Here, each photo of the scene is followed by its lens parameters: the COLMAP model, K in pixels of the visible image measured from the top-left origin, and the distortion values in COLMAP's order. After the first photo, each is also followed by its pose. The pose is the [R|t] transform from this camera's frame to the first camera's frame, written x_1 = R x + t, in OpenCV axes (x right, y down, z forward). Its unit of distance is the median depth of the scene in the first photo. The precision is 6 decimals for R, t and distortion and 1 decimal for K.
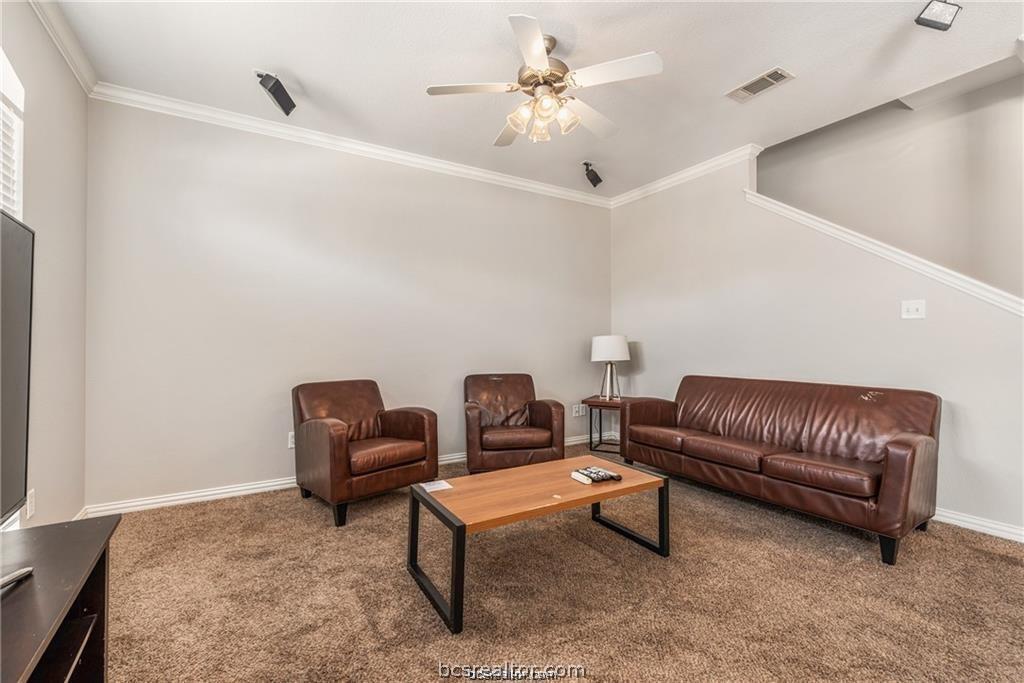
lens RADIAL K [[433.9, 0, 506.5], [0, 433.9, 337.7], [0, 0, 1]] dist [-0.000396, -0.000053]
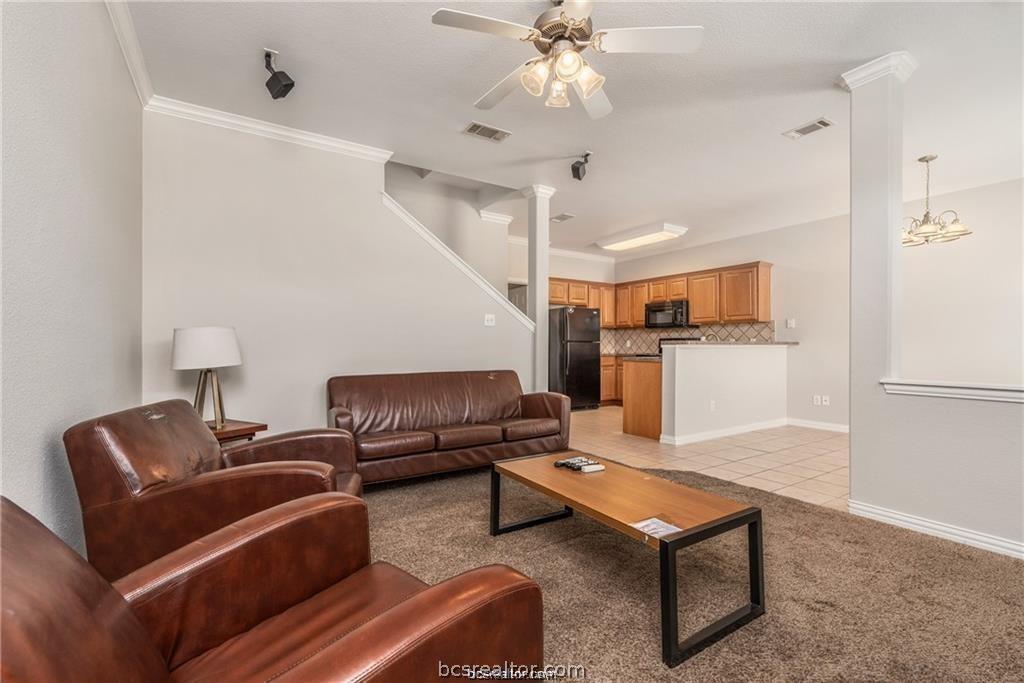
lens RADIAL K [[445.8, 0, 509.7], [0, 445.8, 344.9], [0, 0, 1]] dist [-0.000600, -0.000008]
pose [[-0.028157, 0.003406, 0.999598, -0.685446], [-0.006969, 0.999969, -0.003603, 0.031254], [-0.999579, -0.007067, -0.028133, 0.964070]]
